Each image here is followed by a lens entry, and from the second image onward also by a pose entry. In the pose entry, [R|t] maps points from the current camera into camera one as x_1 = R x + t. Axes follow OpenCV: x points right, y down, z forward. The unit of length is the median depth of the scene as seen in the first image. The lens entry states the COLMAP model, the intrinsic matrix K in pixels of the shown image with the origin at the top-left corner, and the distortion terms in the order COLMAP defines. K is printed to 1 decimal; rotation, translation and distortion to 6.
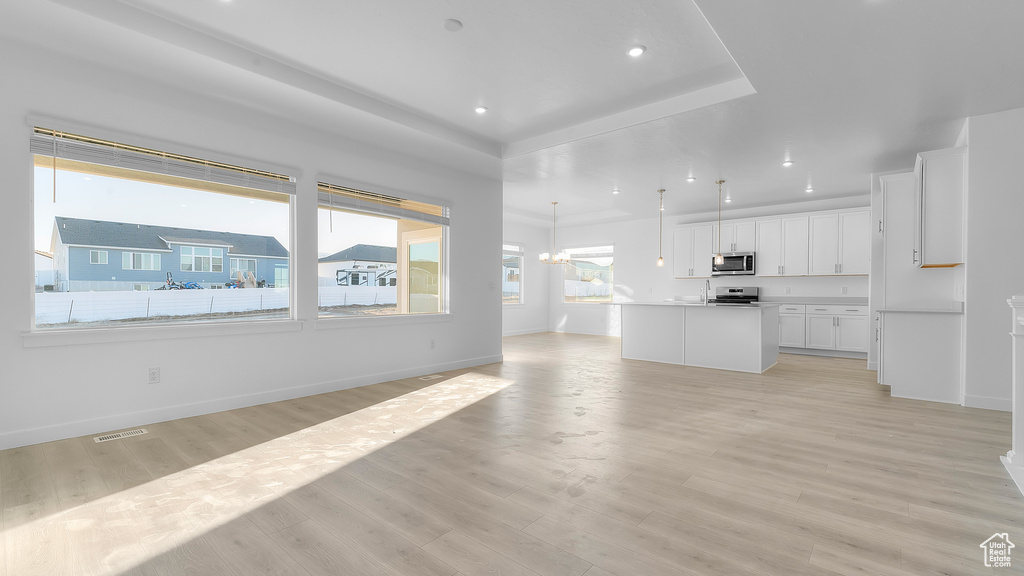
lens RADIAL K [[439.5, 0, 486.3], [0, 439.5, 287.9], [0, 0, 1]] dist [0.000530, -0.000170]
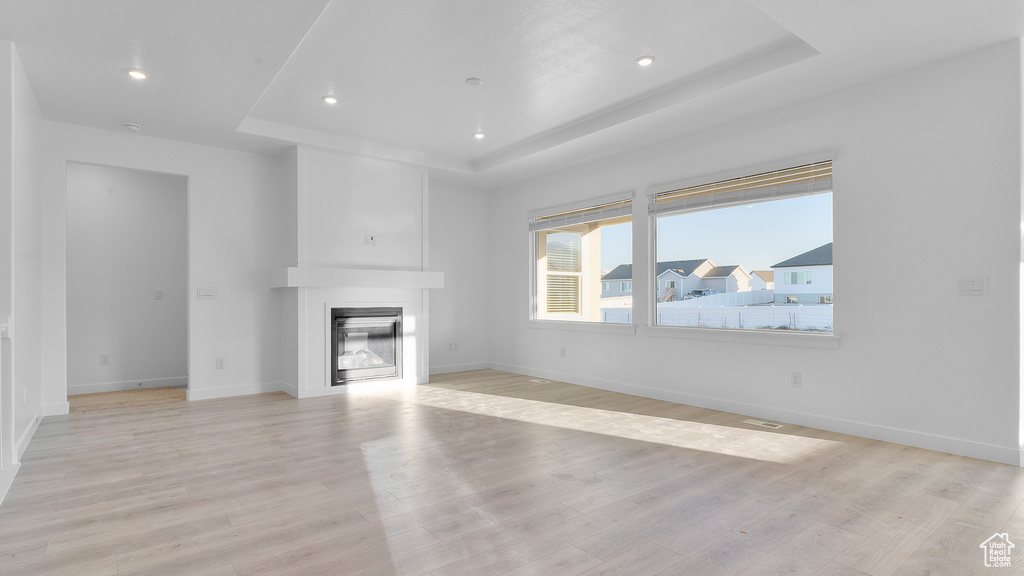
lens RADIAL K [[481.2, 0, 512.0], [0, 481.2, 288.0], [0, 0, 1]] dist [0.001444, 0.000393]
pose [[-0.131923, -0.027157, -0.990888, 1.483034], [0.005680, 0.999588, -0.028151, 0.020091], [0.991244, -0.009342, -0.131714, 1.554342]]
